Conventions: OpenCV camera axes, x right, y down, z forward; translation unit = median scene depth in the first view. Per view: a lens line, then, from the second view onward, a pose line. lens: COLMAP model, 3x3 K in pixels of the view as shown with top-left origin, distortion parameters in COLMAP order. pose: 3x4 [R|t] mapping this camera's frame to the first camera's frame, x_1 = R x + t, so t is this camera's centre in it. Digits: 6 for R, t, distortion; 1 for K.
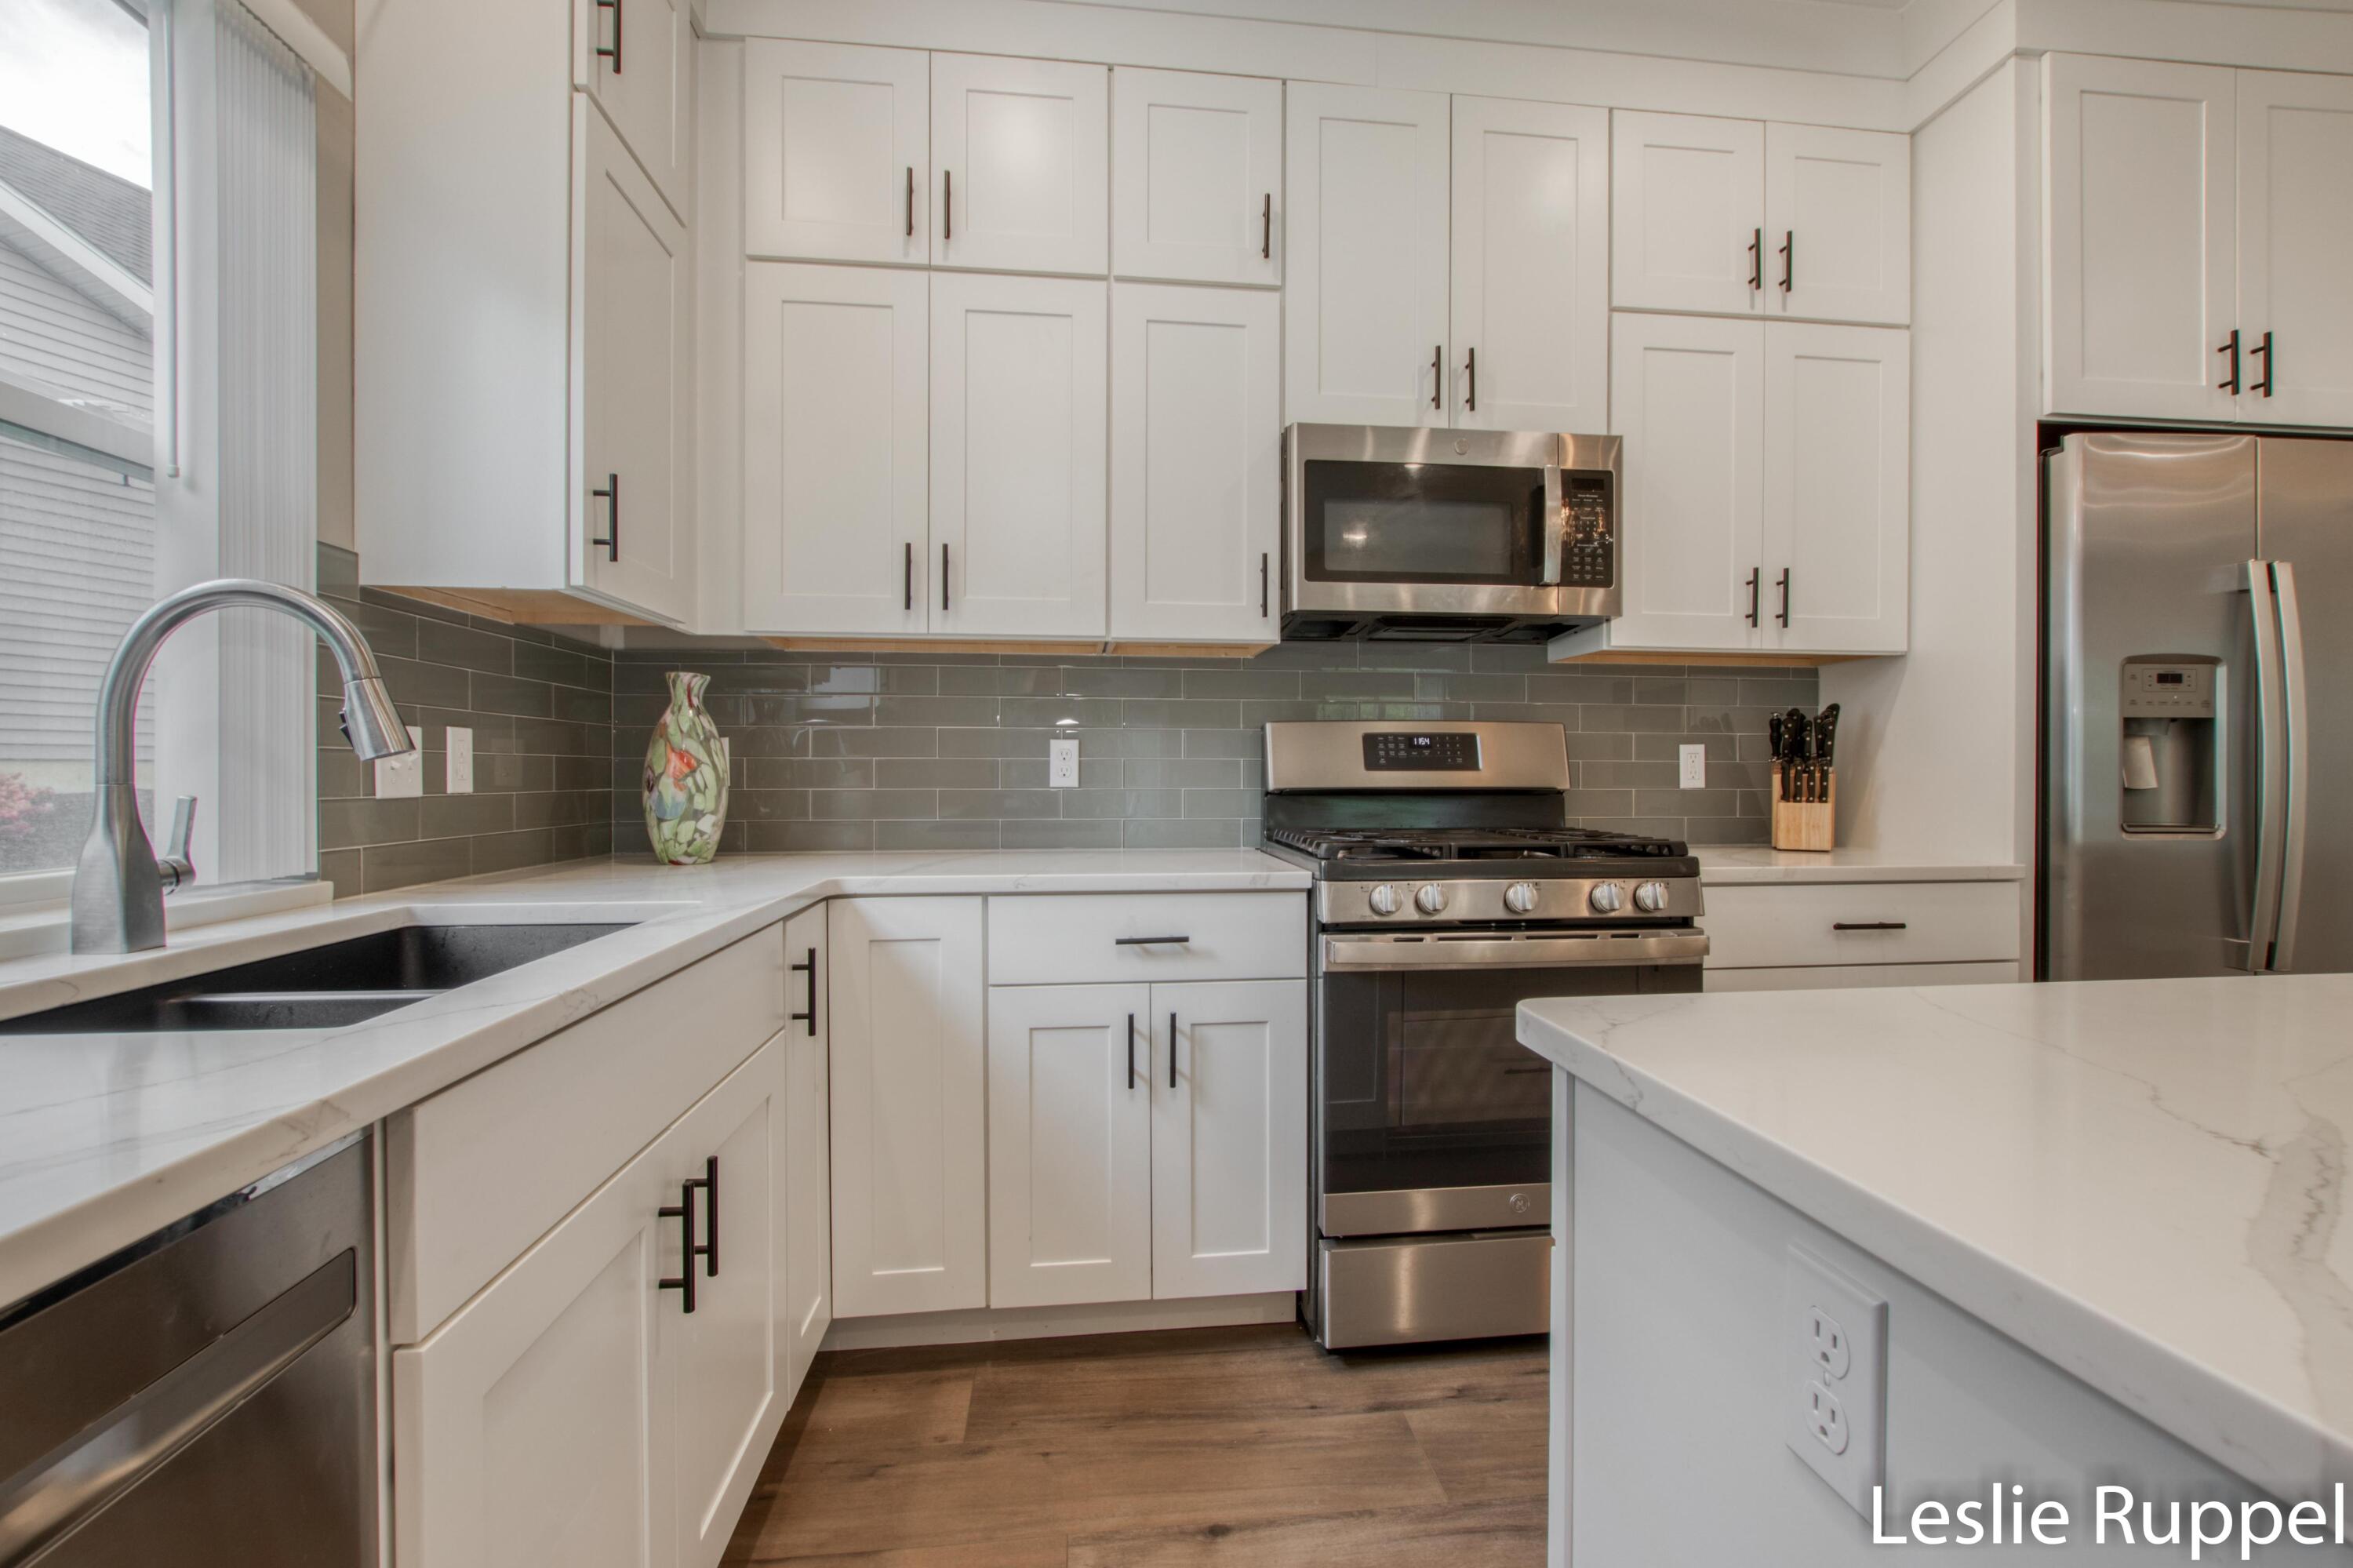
lens RADIAL K [[1039.8, 0, 1200.0], [0, 1039.8, 793.4], [0, 0, 1]] dist [0.001100, 0.000096]
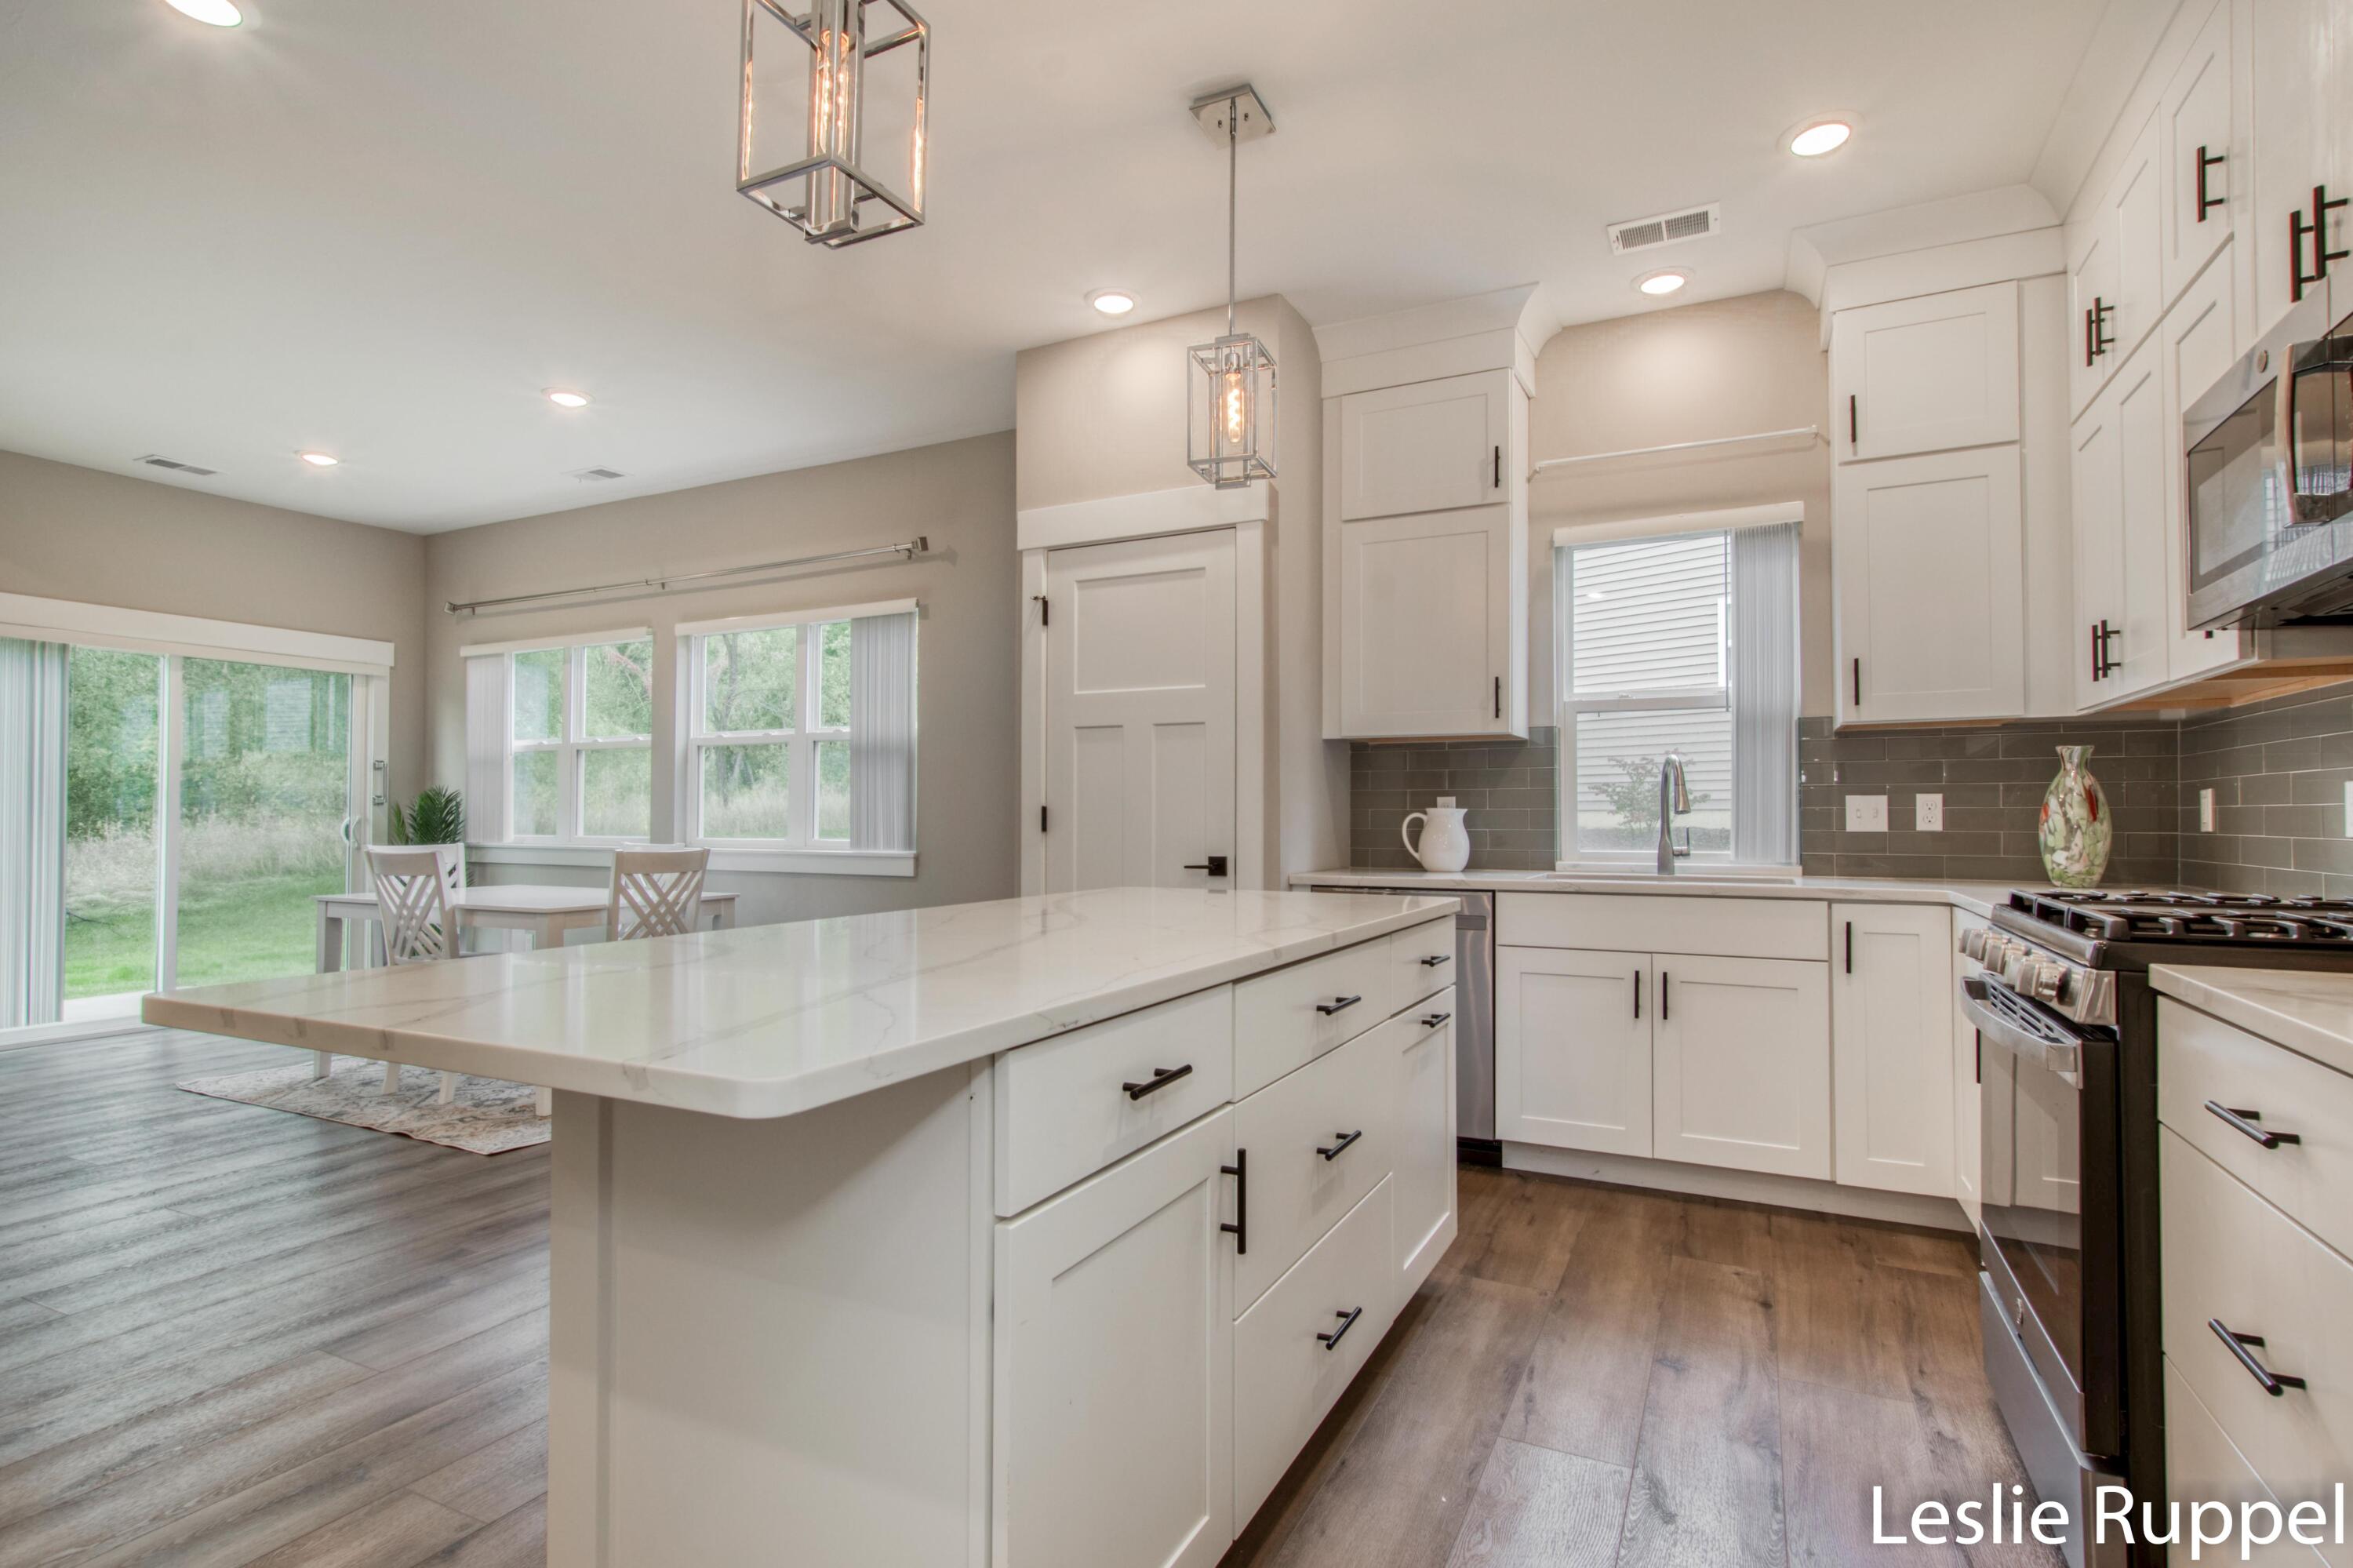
lens RADIAL K [[1140.1, 0, 1179.7], [0, 1140.1, 792.4], [0, 0, 1]] dist [0.000333, 0.000071]
pose [[-0.556935, -0.016493, -0.830392, 1.651473], [-0.009133, 0.999864, -0.013734, -0.028703], [0.830506, -0.000065, -0.557010, 1.034495]]
